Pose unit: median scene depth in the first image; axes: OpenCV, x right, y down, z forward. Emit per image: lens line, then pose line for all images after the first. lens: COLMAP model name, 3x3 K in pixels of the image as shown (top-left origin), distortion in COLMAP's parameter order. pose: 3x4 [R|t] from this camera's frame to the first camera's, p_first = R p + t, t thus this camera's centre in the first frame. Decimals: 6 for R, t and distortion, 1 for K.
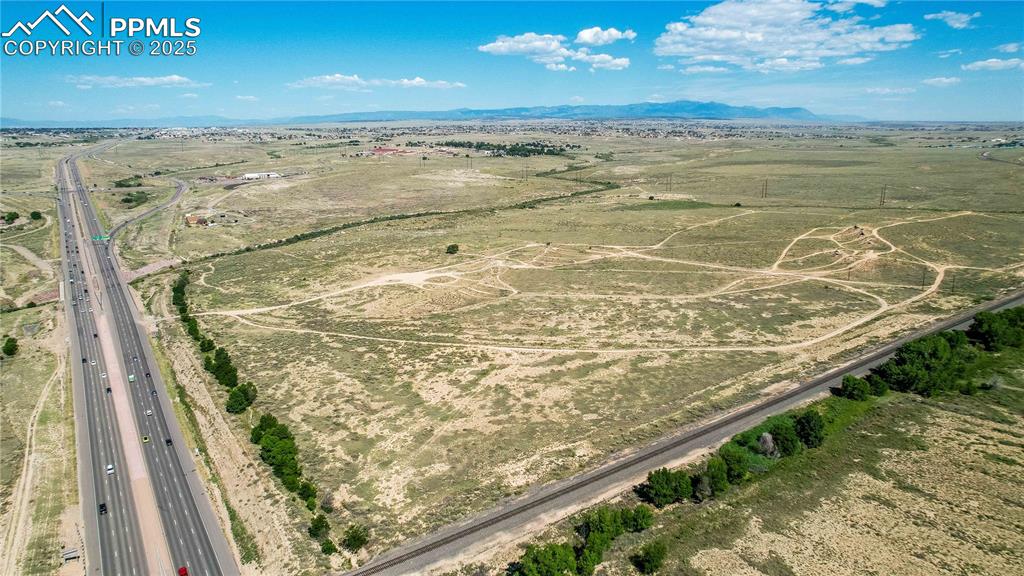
lens RADIAL K [[655.7, 0, 512.0], [0, 655.7, 288.0], [0, 0, 1]] dist [-0.095433, 0.112495]
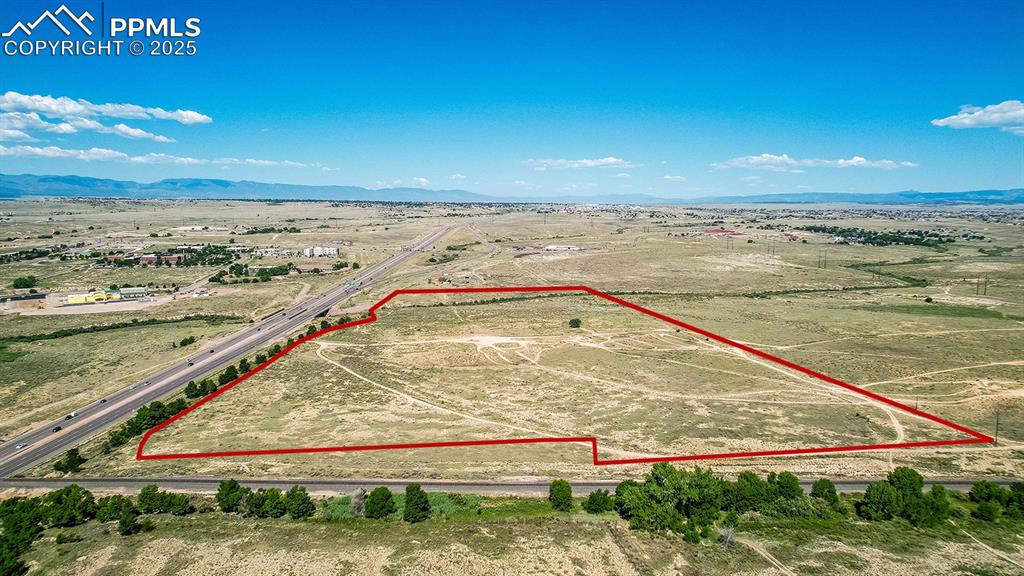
lens RADIAL K [[667.6, 0, 512.0], [0, 667.6, 288.0], [0, 0, 1]] dist [-0.056321, 0.054032]
pose [[0.818518, 0.087798, -0.567732, 0.210996], [-0.156038, 0.985078, -0.072626, -0.011032], [0.552884, 0.148033, 0.820003, 0.034771]]
